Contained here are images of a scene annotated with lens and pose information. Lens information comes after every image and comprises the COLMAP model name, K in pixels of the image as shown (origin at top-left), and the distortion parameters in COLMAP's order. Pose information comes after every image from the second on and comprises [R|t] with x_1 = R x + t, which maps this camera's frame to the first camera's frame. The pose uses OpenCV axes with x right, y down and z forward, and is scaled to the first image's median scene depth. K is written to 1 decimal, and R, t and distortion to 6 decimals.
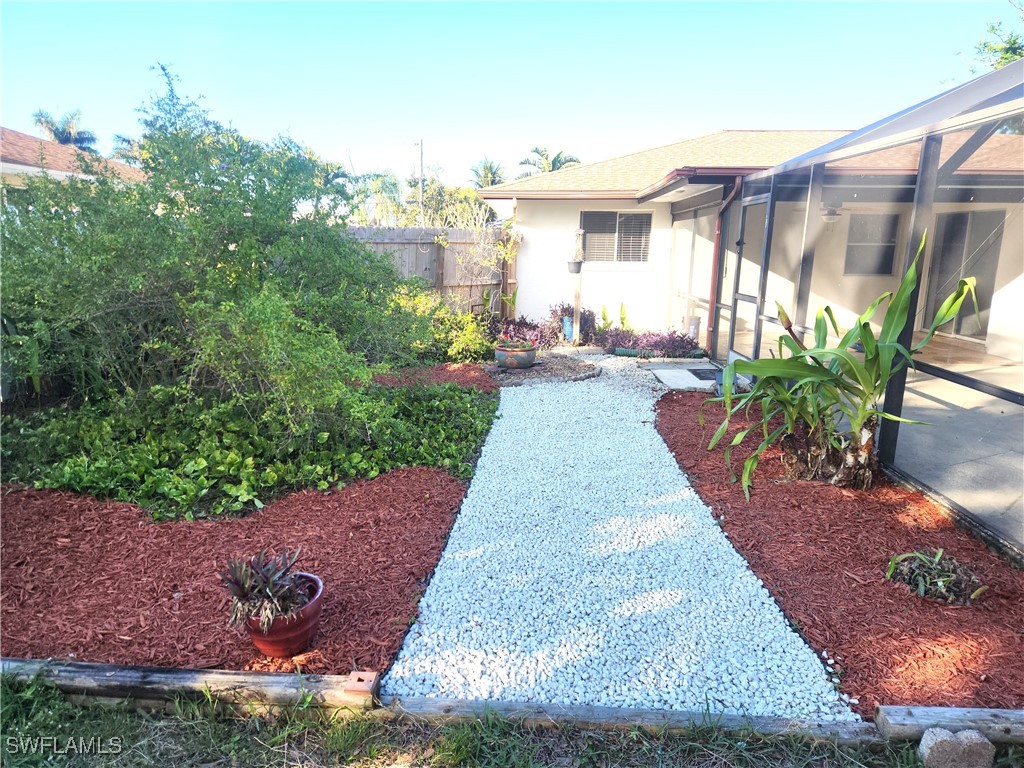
lens RADIAL K [[679.6, 0, 501.1], [0, 679.6, 383.5], [0, 0, 1]] dist [0.044892, -0.003009]
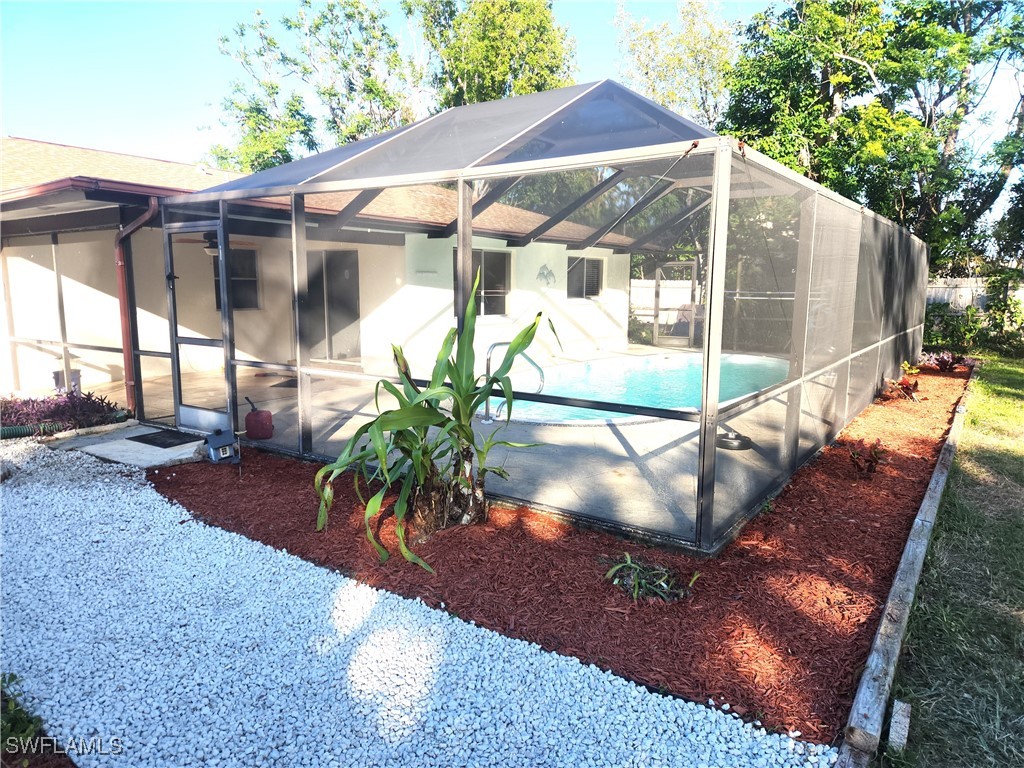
lens RADIAL K [[679.6, 0, 501.1], [0, 679.6, 383.5], [0, 0, 1]] dist [0.044892, -0.003009]
pose [[0.544983, -0.134646, 0.827565, -0.142082], [0.173445, 0.983776, 0.045841, -0.046652], [-0.820311, 0.118554, 0.559494, 0.219690]]
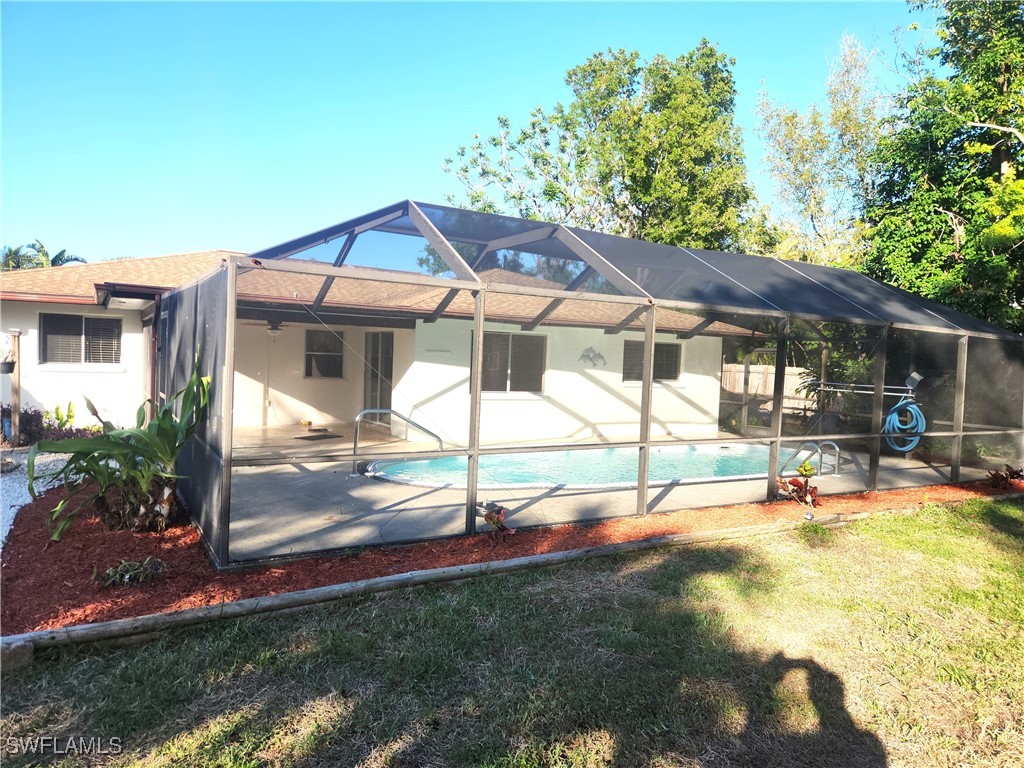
lens RADIAL K [[679.6, 0, 501.1], [0, 679.6, 383.5], [0, 0, 1]] dist [0.044892, -0.003009]
pose [[0.836479, -0.005157, 0.547975, 0.189966], [0.086628, 0.988627, -0.122932, 0.049768], [-0.541109, 0.150300, 0.827412, -0.288327]]
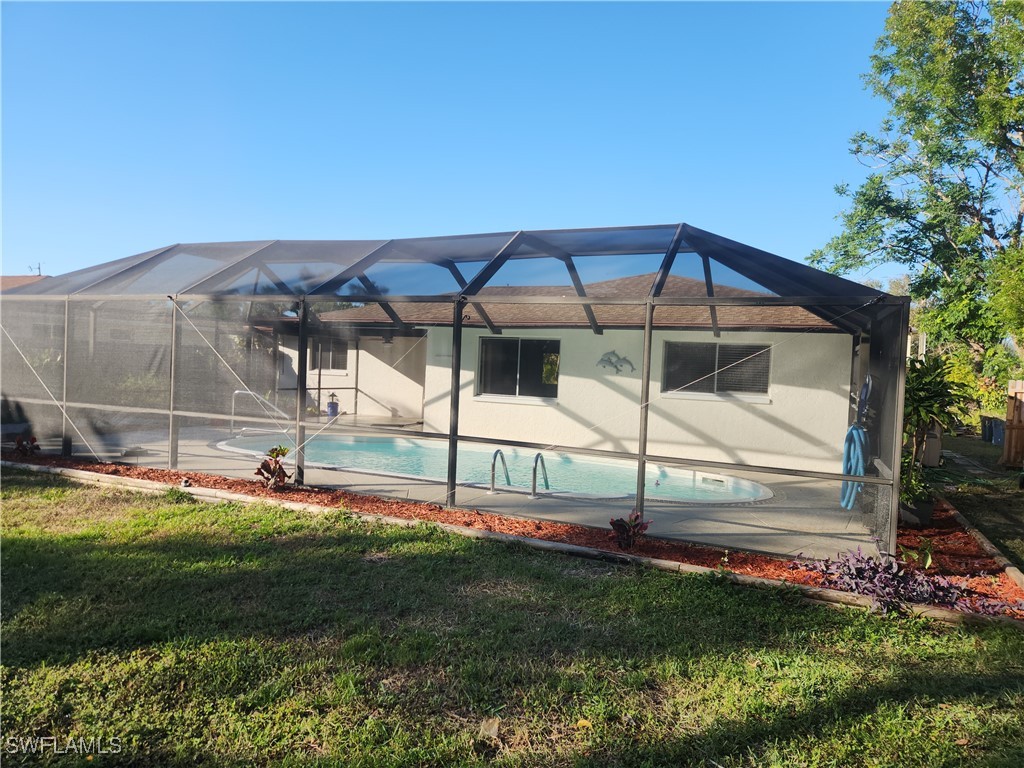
lens RADIAL K [[679.6, 0, 501.1], [0, 679.6, 383.5], [0, 0, 1]] dist [0.044892, -0.003009]
pose [[0.932380, 0.031522, -0.360104, 1.692684], [-0.096073, 0.981972, -0.162793, 0.111940], [0.348480, 0.186381, 0.918599, -0.474835]]
